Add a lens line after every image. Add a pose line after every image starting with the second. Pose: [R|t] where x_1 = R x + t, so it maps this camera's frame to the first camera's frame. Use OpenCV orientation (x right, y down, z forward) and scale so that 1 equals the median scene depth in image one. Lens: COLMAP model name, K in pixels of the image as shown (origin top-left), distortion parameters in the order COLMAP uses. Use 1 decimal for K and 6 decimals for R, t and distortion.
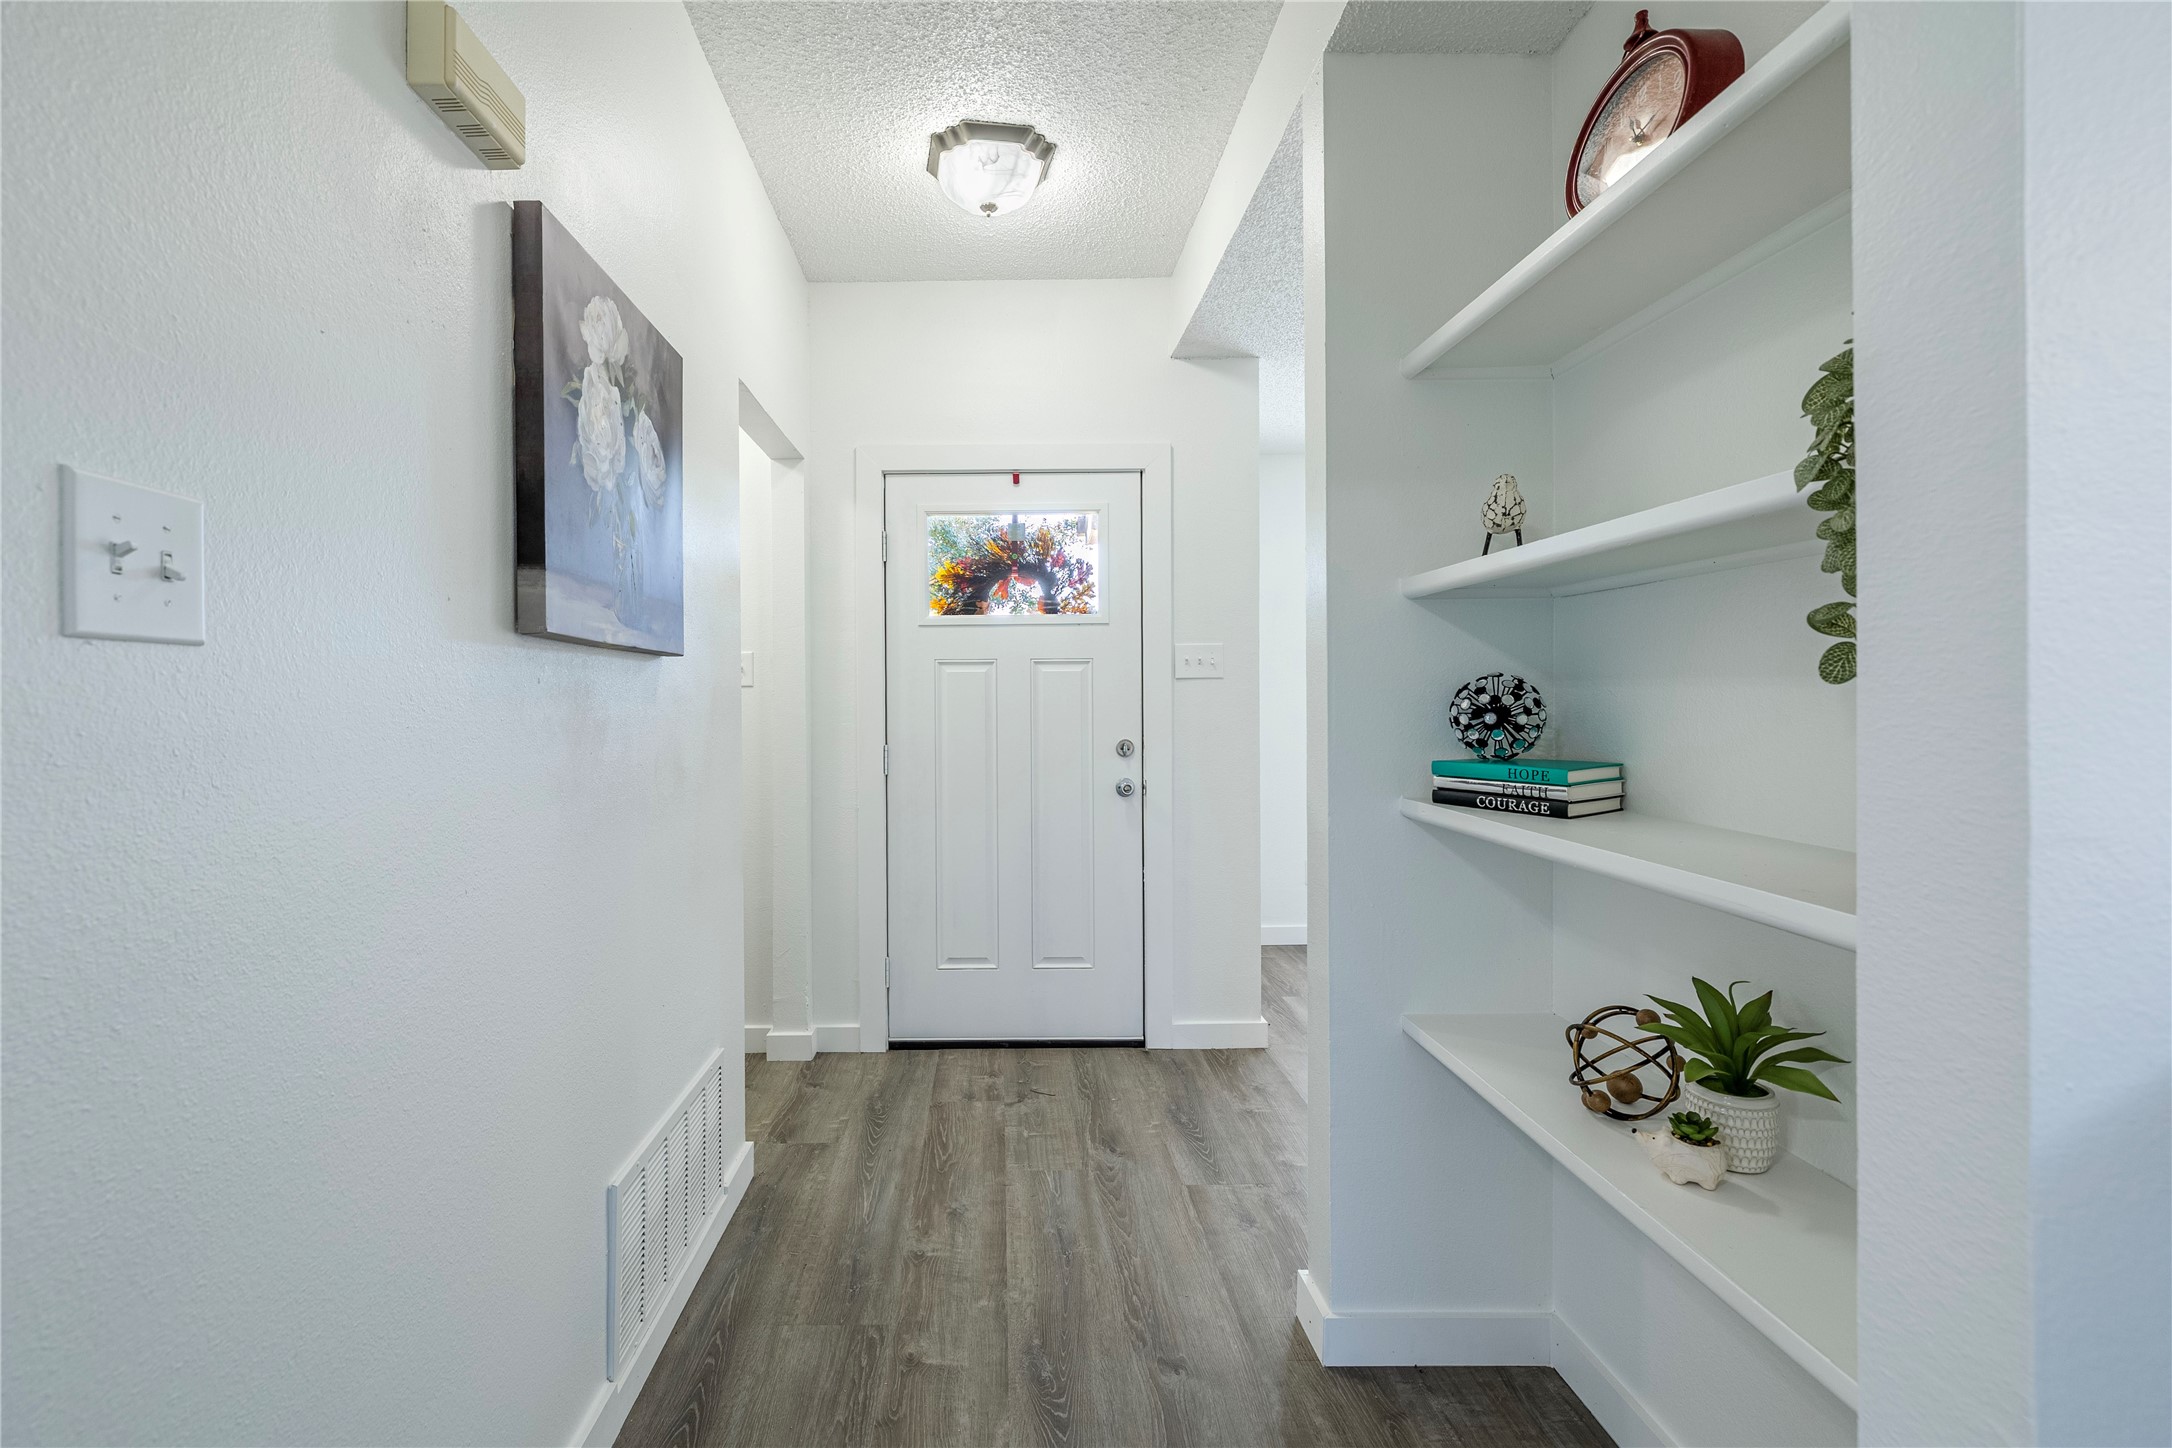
lens RADIAL K [[945.5, 0, 1082.3], [0, 945.5, 688.7], [0, 0, 1]] dist [0.000196, 0.000022]
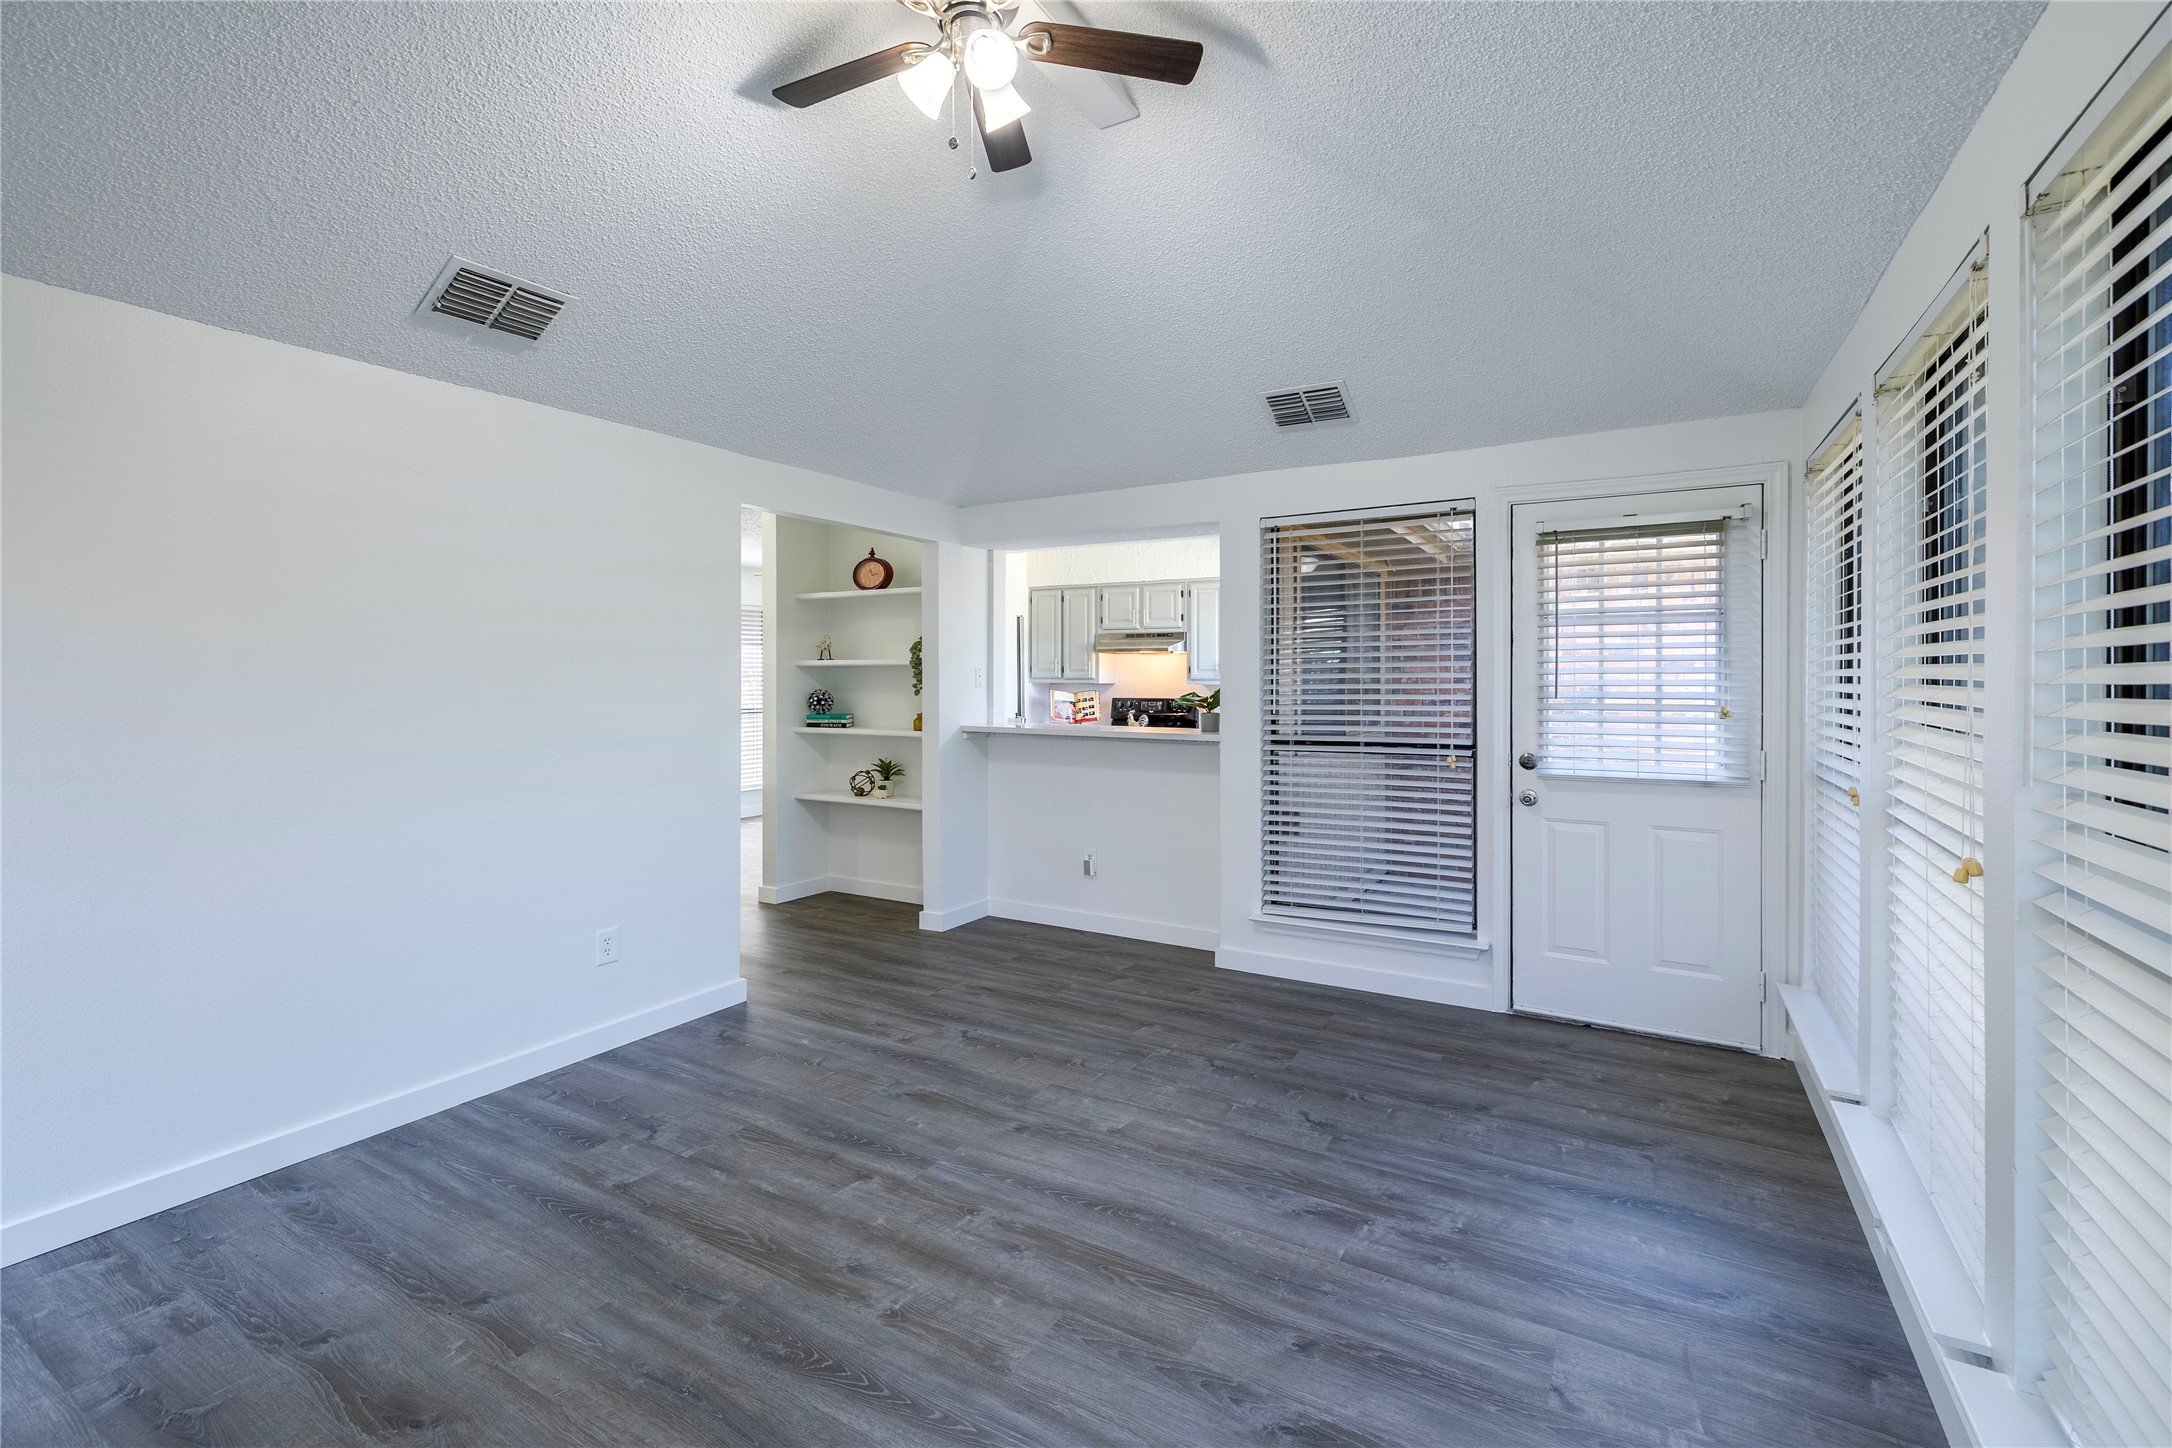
lens RADIAL K [[945.5, 0, 1082.3], [0, 945.5, 688.7], [0, 0, 1]] dist [0.000196, 0.000022]
pose [[0.537287, -0.002871, 0.843394, -2.331054], [0.005856, 0.999983, -0.000326, -0.013819], [-0.843379, 0.005113, 0.537295, -1.984594]]
